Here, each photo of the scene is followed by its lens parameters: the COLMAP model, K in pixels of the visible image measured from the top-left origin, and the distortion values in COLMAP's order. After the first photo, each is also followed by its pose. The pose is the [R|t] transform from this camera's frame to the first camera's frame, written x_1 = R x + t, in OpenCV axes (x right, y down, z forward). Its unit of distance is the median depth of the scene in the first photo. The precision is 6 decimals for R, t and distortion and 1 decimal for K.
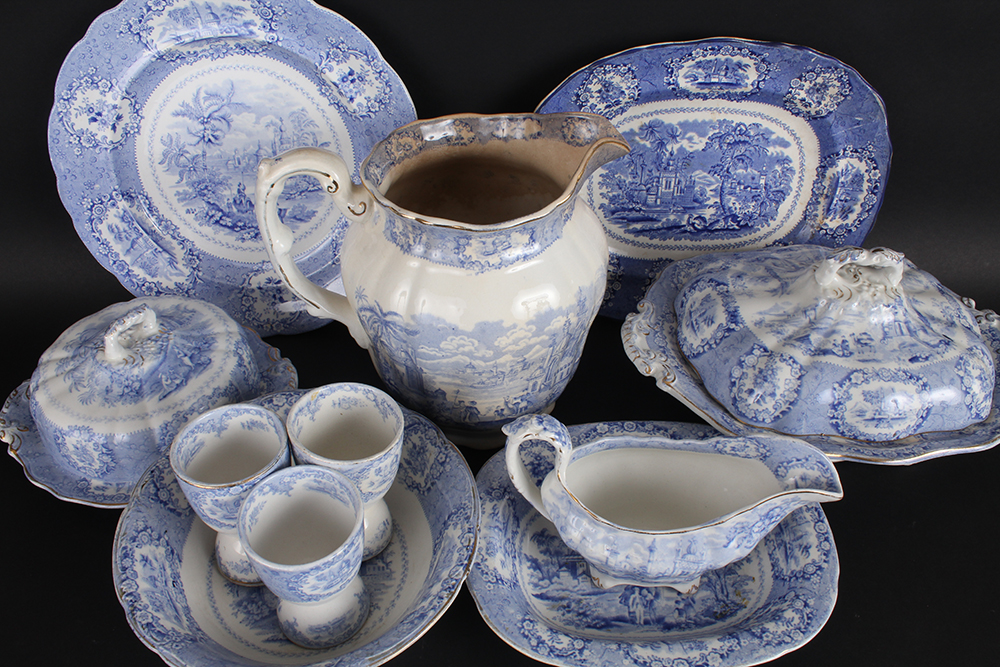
lens RADIAL K [[824.3, 0, 504.7], [0, 824.3, 330.5], [0, 0, 1]] dist [-0.163430, 0.130625]
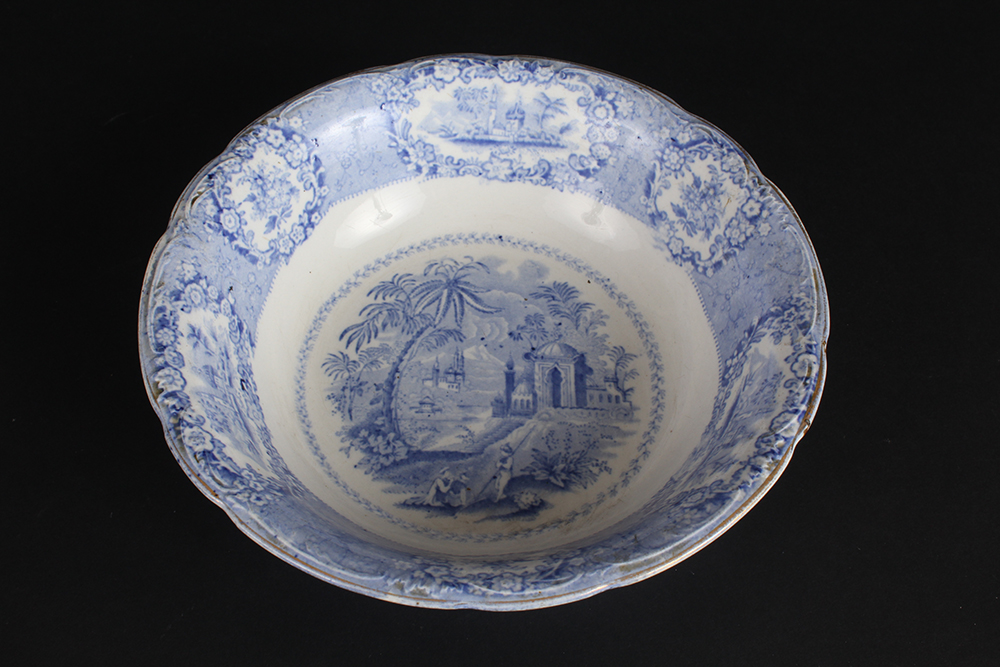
lens RADIAL K [[1262.9, 0, 505.9], [0, 1262.9, 332.2], [0, 0, 1]] dist [-0.071212, 0.000000]
pose [[0.987578, 0.125039, -0.095159, -0.143028], [-0.100802, 0.968721, 0.226756, 0.062978], [0.120536, -0.214347, 0.969292, 0.173970]]
